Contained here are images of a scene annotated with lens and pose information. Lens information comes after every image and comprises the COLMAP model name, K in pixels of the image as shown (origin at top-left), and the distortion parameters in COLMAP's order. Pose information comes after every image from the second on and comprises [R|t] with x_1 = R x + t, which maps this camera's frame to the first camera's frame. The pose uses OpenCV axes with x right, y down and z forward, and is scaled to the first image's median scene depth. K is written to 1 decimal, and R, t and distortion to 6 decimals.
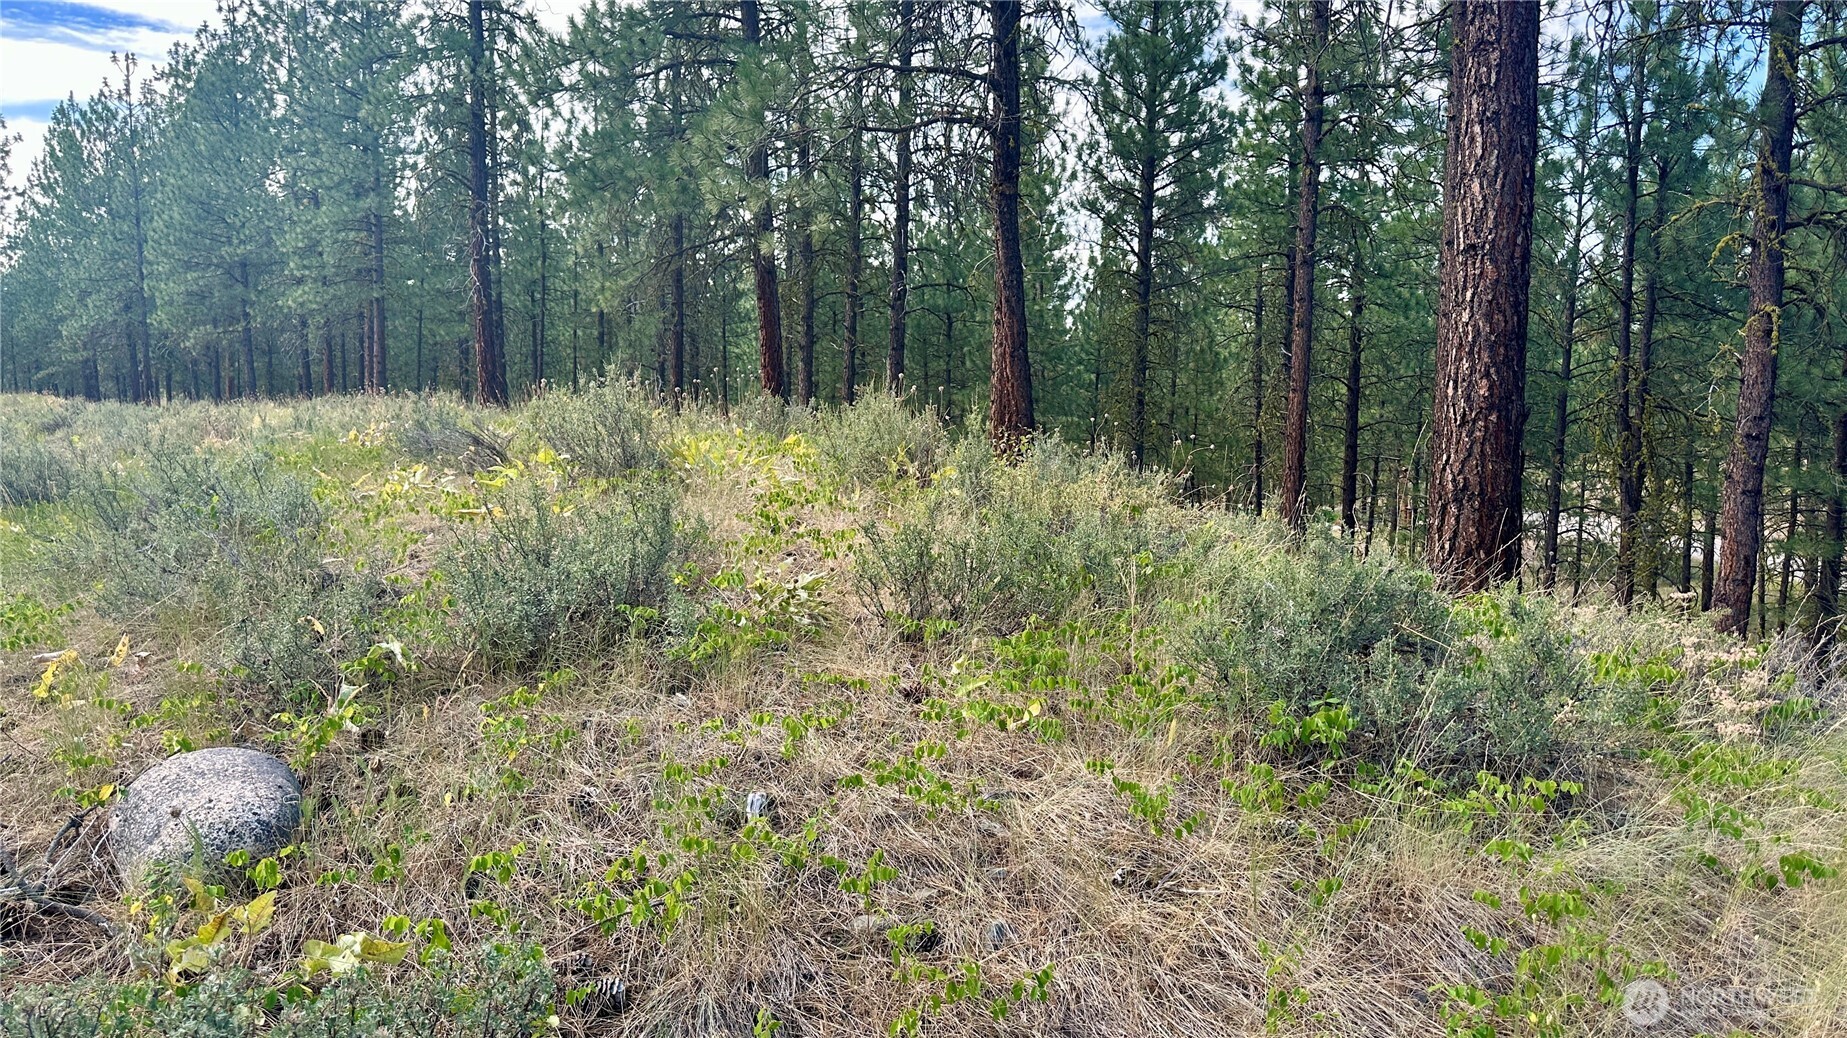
lens RADIAL K [[1315.6, 0, 916.3], [0, 1315.6, 523.8], [0, 0, 1]] dist [0.100521, -0.108423]
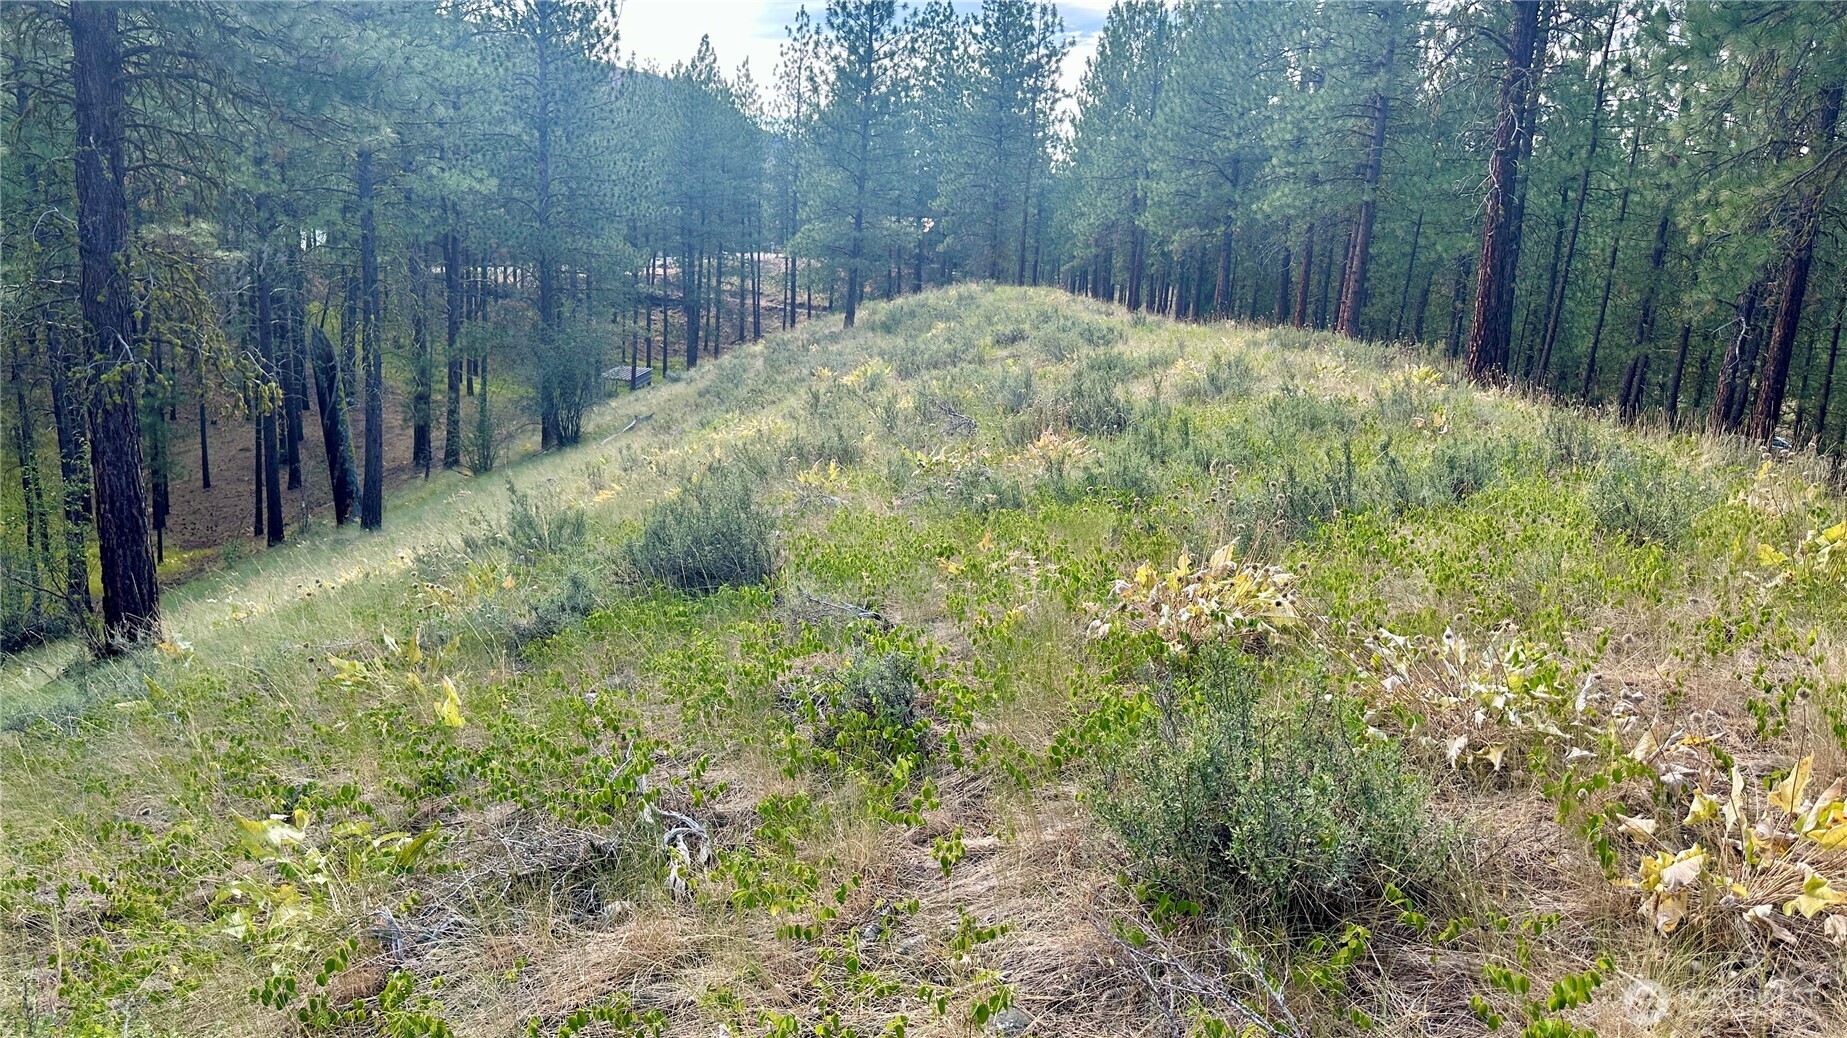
lens RADIAL K [[1315.6, 0, 913.7], [0, 1315.6, 513.4], [0, 0, 1]] dist [0.100521, -0.108423]
pose [[0.756793, 0.164546, -0.632605, -0.096174], [-0.119105, 0.986308, 0.114061, -0.061813], [0.642712, -0.010974, 0.766029, 0.290215]]
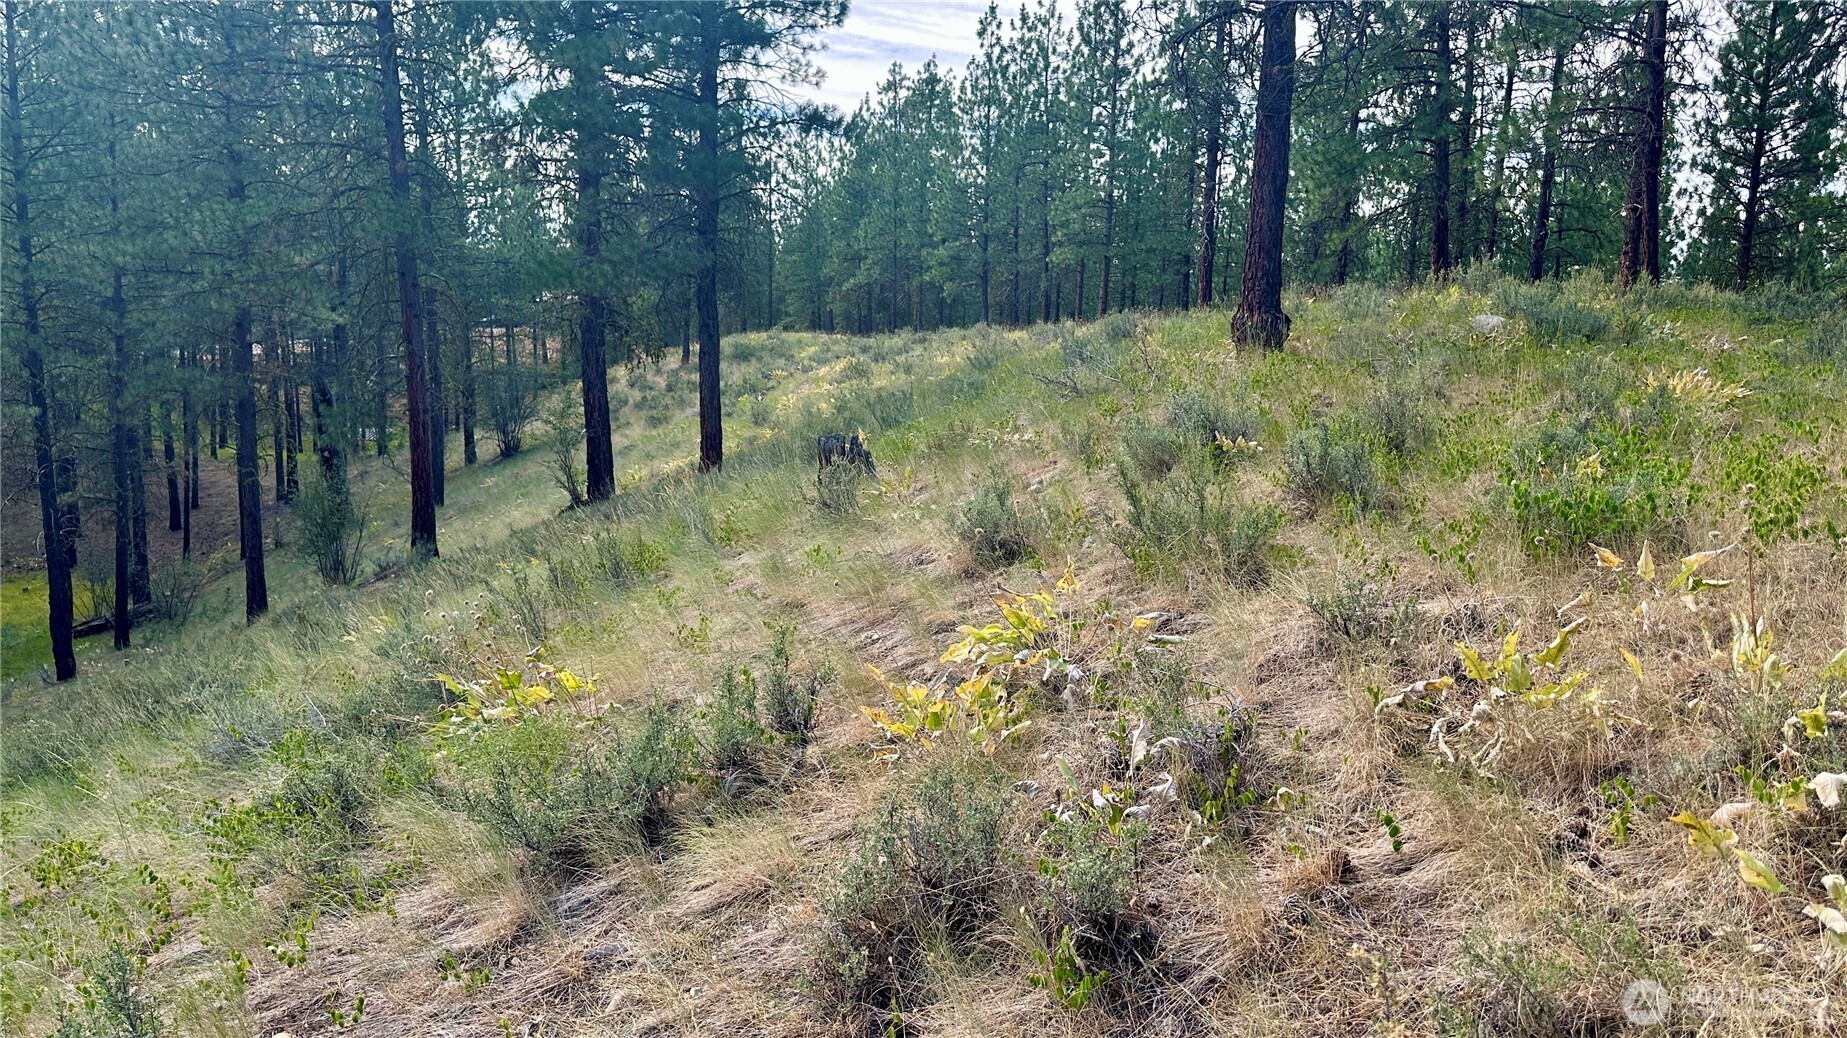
lens RADIAL K [[1315.6, 0, 929.7], [0, 1315.6, 511.2], [0, 0, 1]] dist [0.100521, -0.108423]
pose [[0.928672, 0.063367, -0.365448, -0.081956], [-0.056780, 0.997973, 0.028755, 0.116802], [0.366529, -0.005954, 0.930387, -0.593878]]
